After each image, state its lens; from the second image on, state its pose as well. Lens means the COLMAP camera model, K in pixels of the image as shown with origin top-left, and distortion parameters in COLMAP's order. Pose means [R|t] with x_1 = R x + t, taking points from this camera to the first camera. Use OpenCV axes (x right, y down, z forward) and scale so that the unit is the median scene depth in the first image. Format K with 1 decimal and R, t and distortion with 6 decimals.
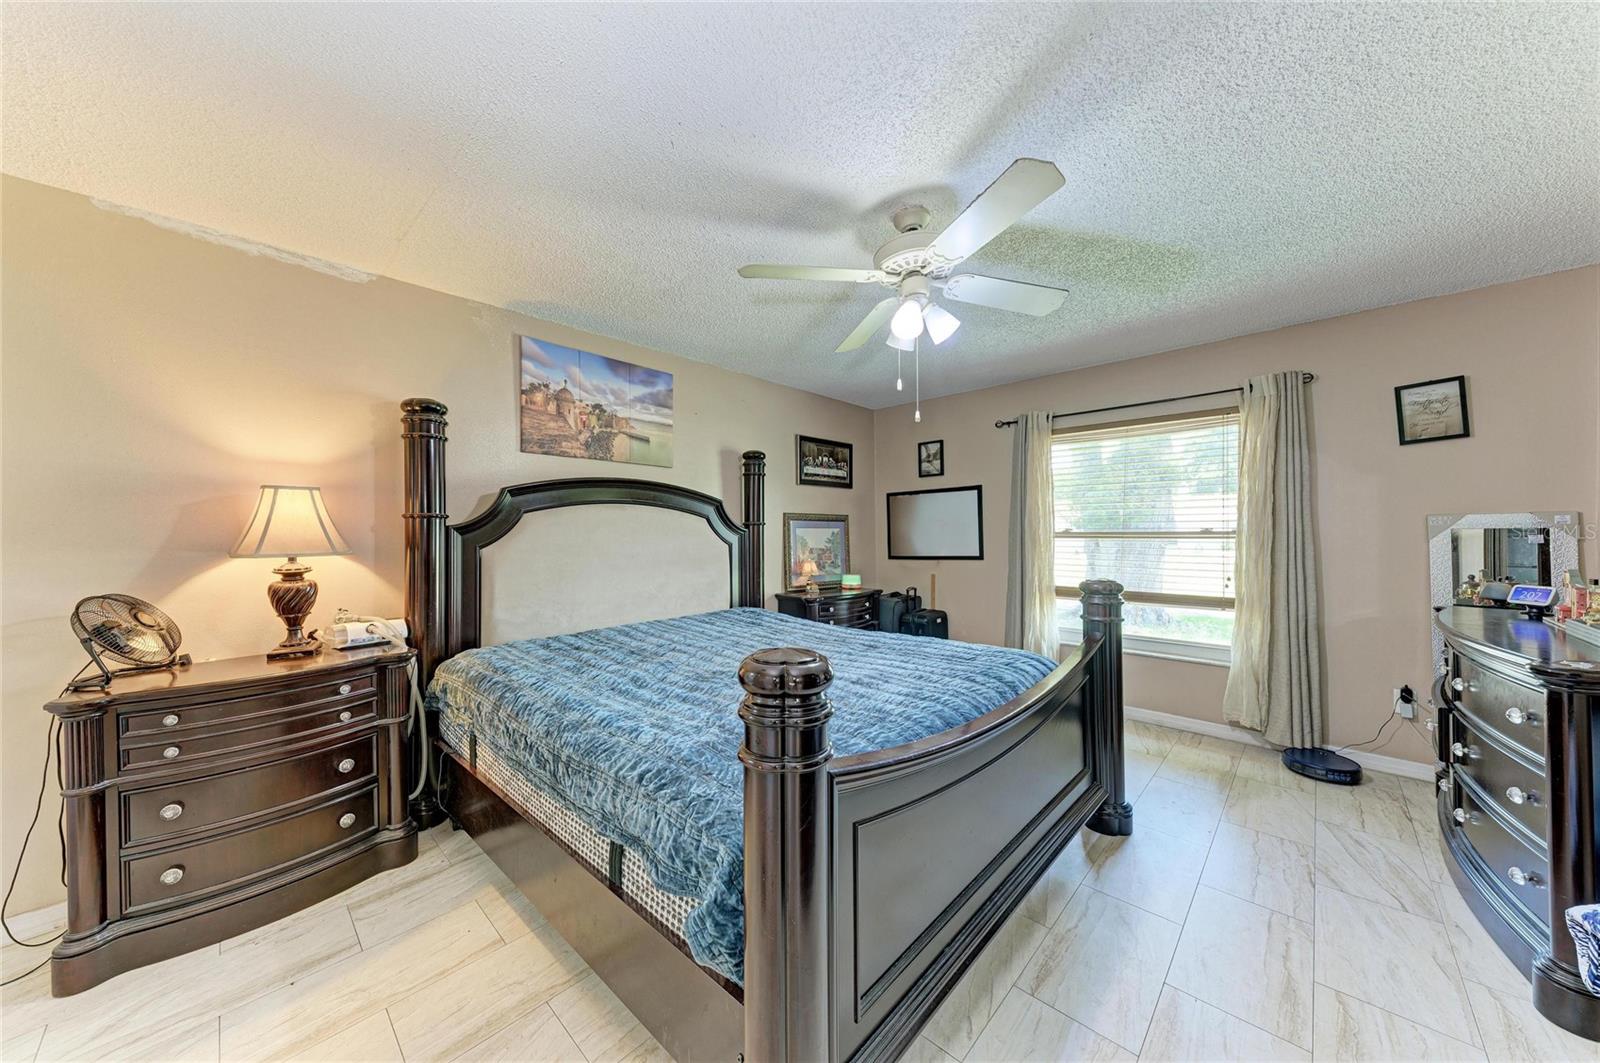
lens RADIAL K [[540.4, 0, 800.9], [0, 540.4, 535.1], [0, 0, 1]] dist [0.019755, -0.004965]
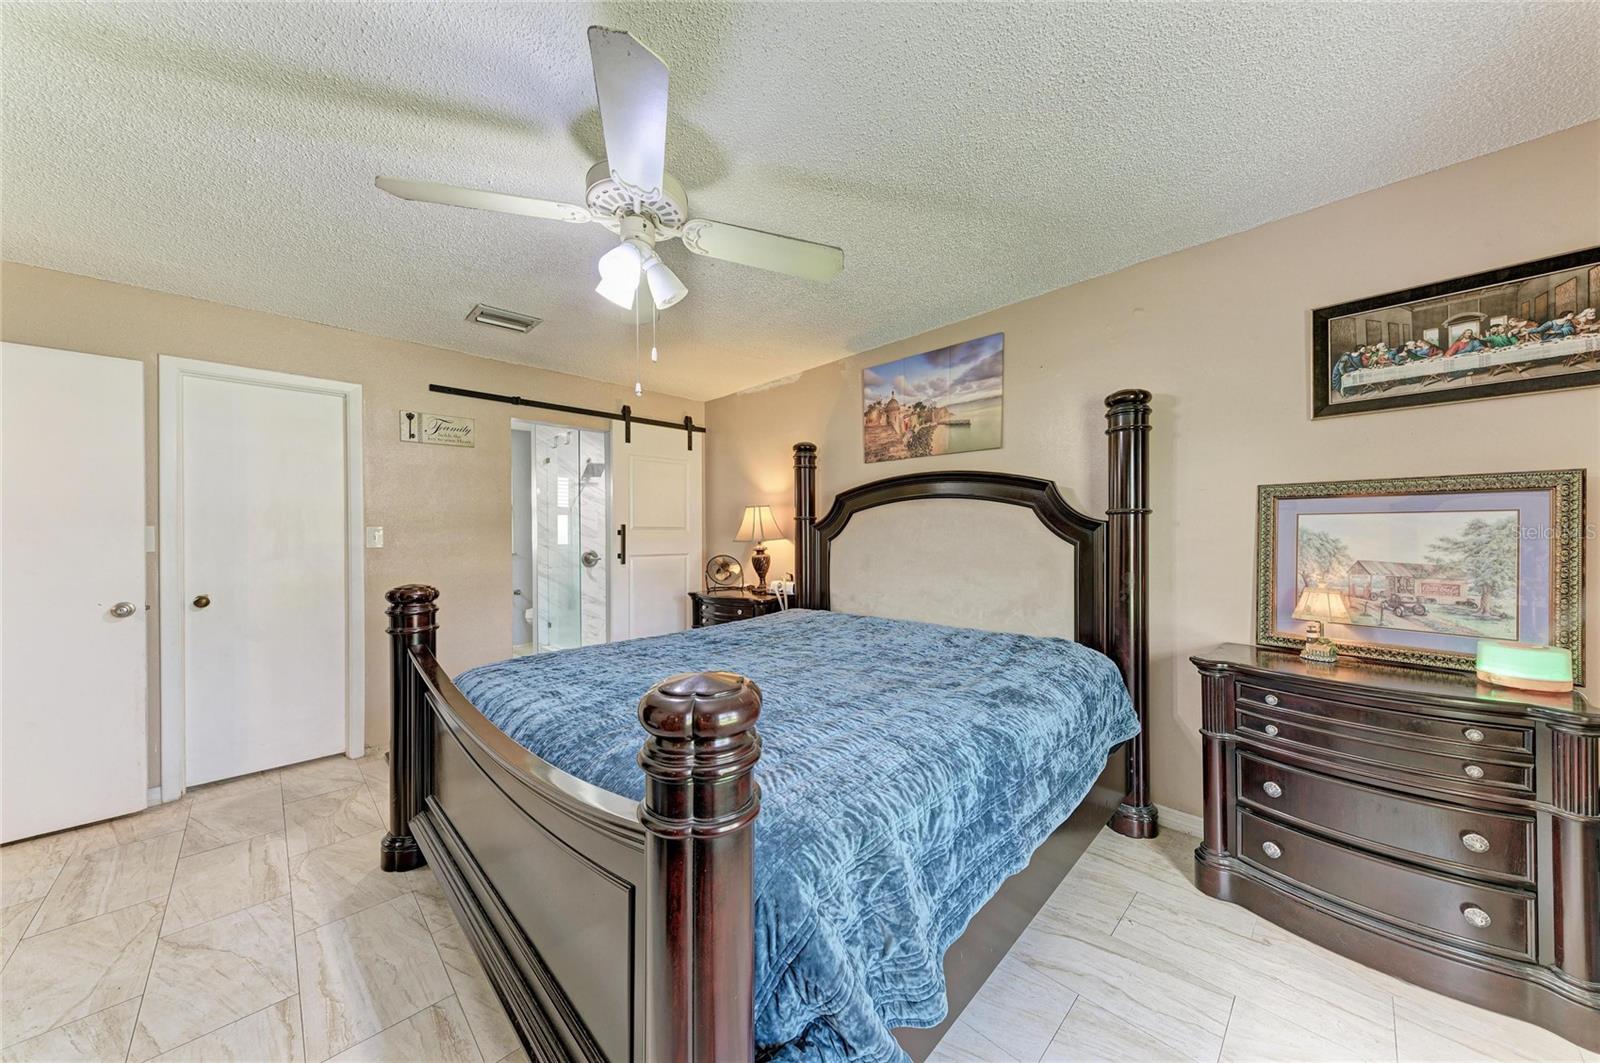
lens RADIAL K [[540.4, 0, 800.9], [0, 540.4, 535.1], [0, 0, 1]] dist [0.019755, -0.004965]
pose [[-0.033911, 0.015879, -0.999299, 0.618434], [0.006920, 0.999854, 0.015653, -0.008197], [0.999401, -0.006384, -0.034016, 0.760175]]
